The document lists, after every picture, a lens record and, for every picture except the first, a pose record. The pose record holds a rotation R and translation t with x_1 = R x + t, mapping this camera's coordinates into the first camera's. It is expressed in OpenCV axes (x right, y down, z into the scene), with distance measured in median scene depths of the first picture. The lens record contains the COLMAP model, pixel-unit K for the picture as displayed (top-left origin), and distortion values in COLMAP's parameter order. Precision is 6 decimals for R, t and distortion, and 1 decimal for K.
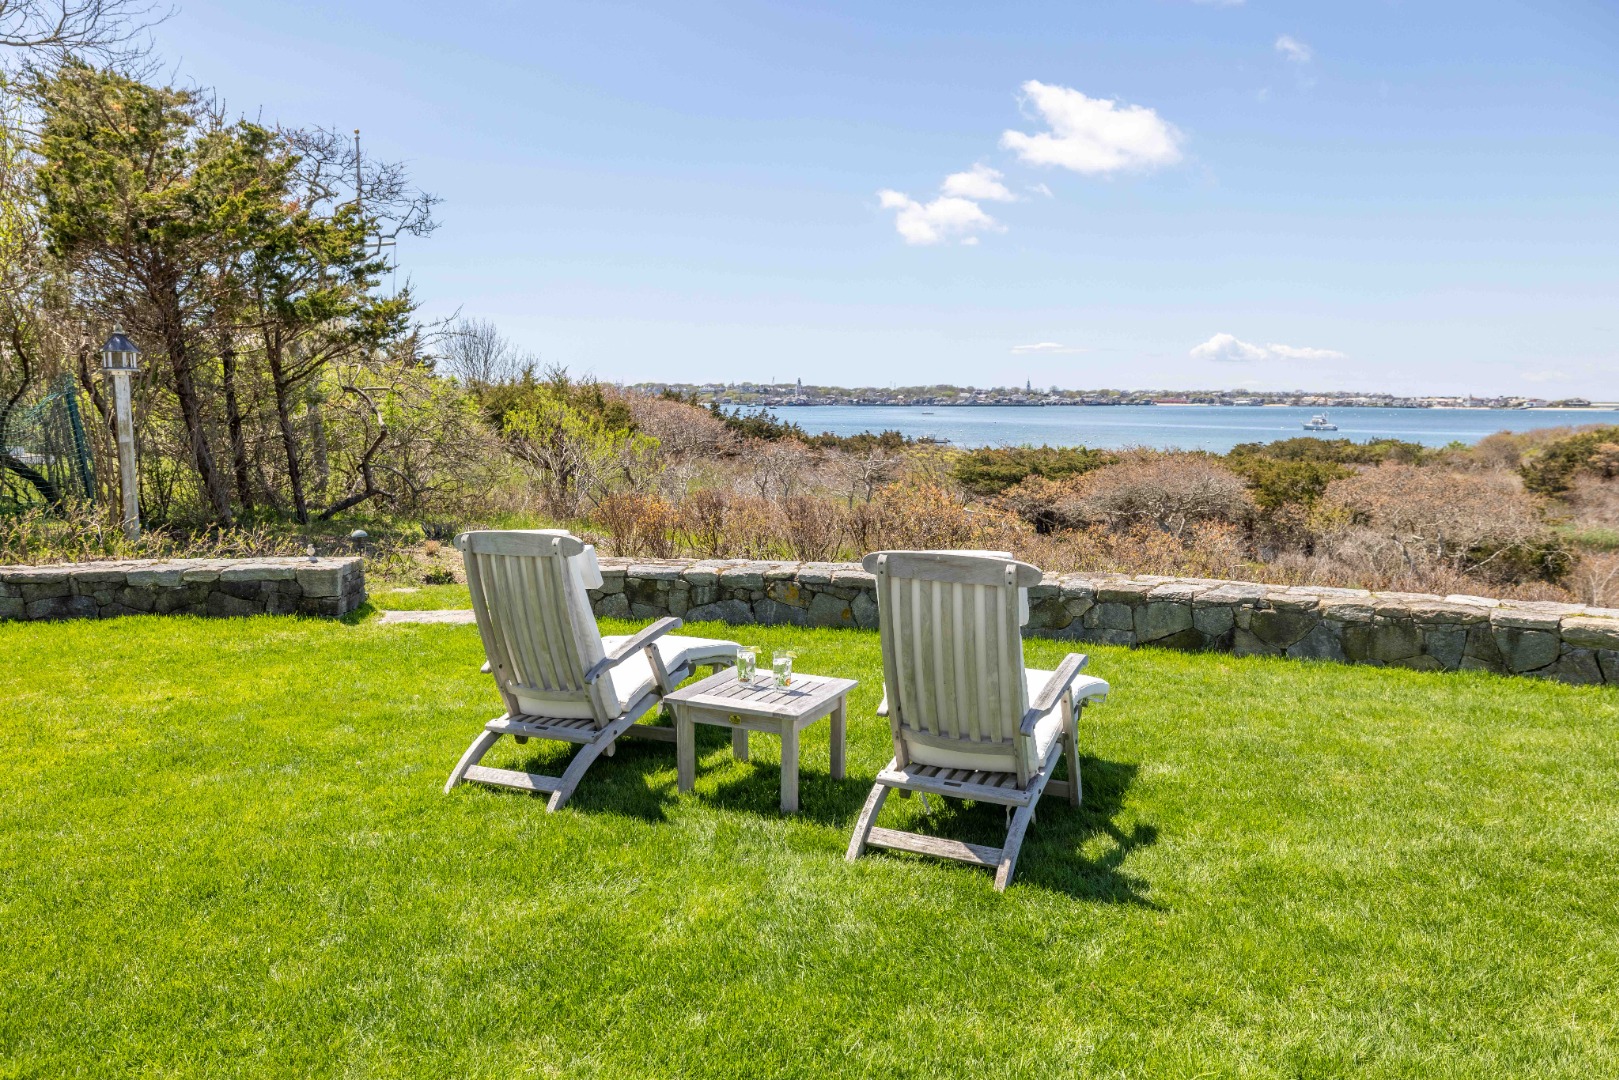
lens RADIAL K [[1185.2, 0, 809.5], [0, 1185.2, 540.0], [0, 0, 1]] dist [0.007758, 0.002016]
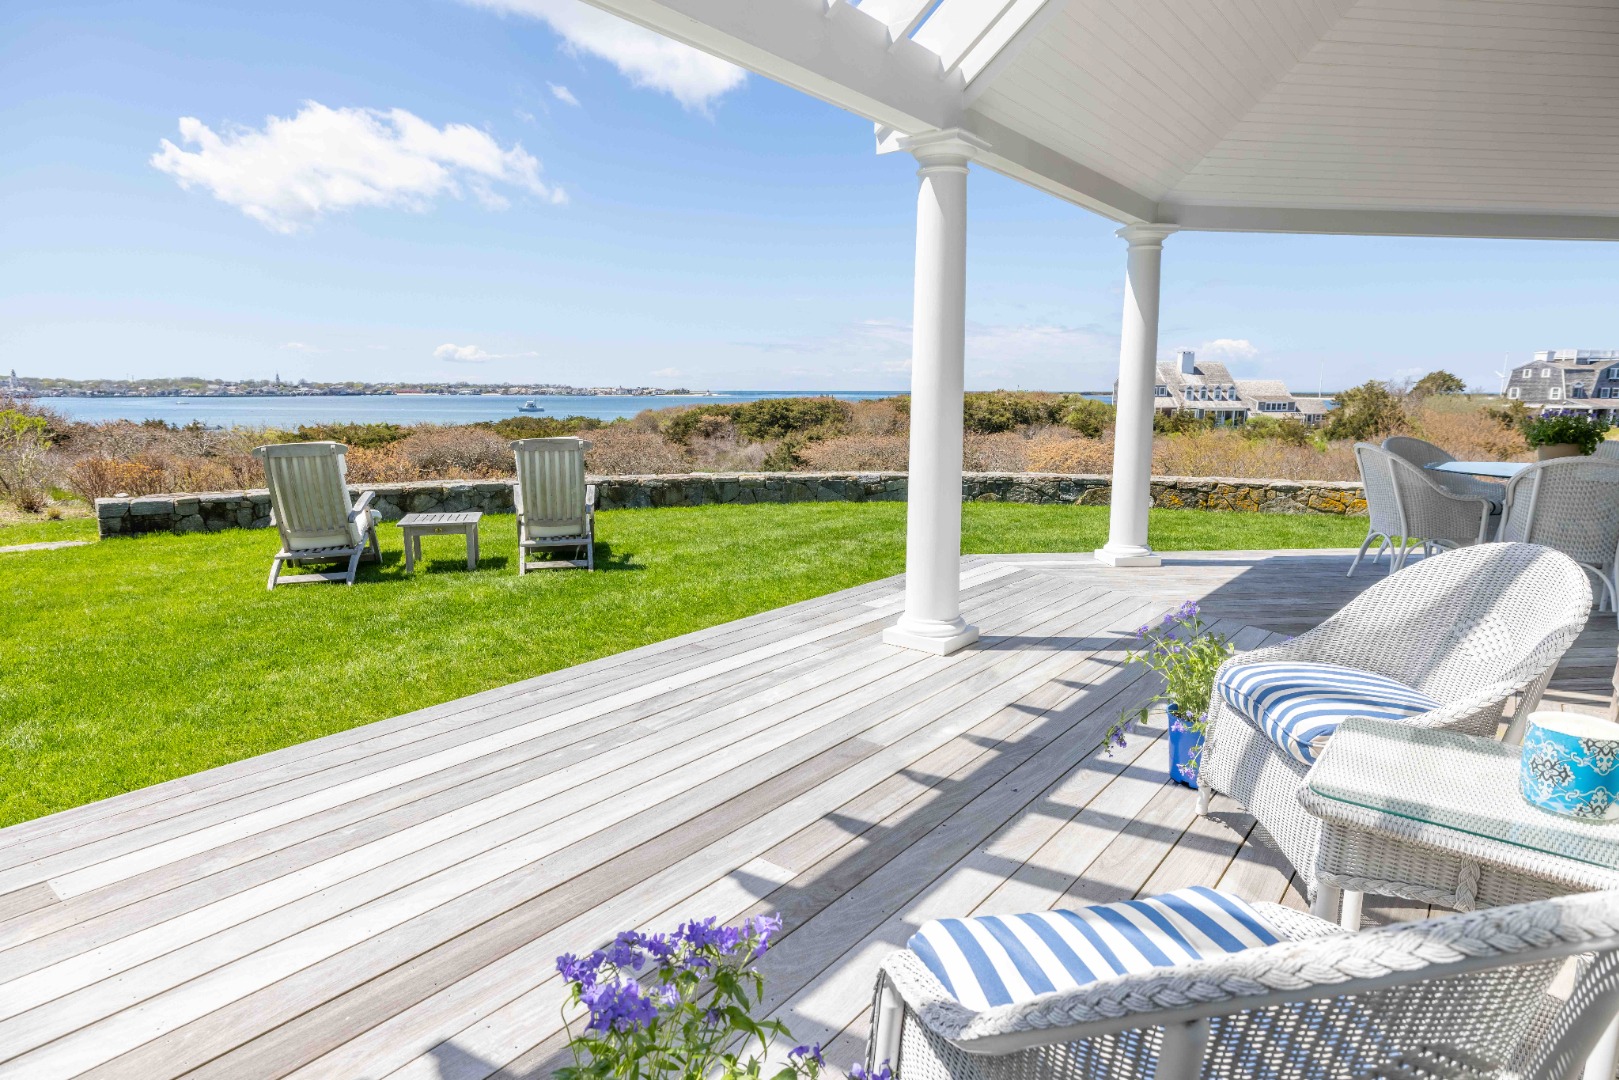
lens RADIAL K [[905.1, 0, 809.5], [0, 905.1, 540.0], [0, 0, 1]] dist [-0.002041, 0.000002]
pose [[0.758859, -0.110086, 0.641883, -0.303384], [0.080249, 0.993905, 0.075586, 0.052778], [-0.646292, -0.005848, 0.763068, -0.317819]]
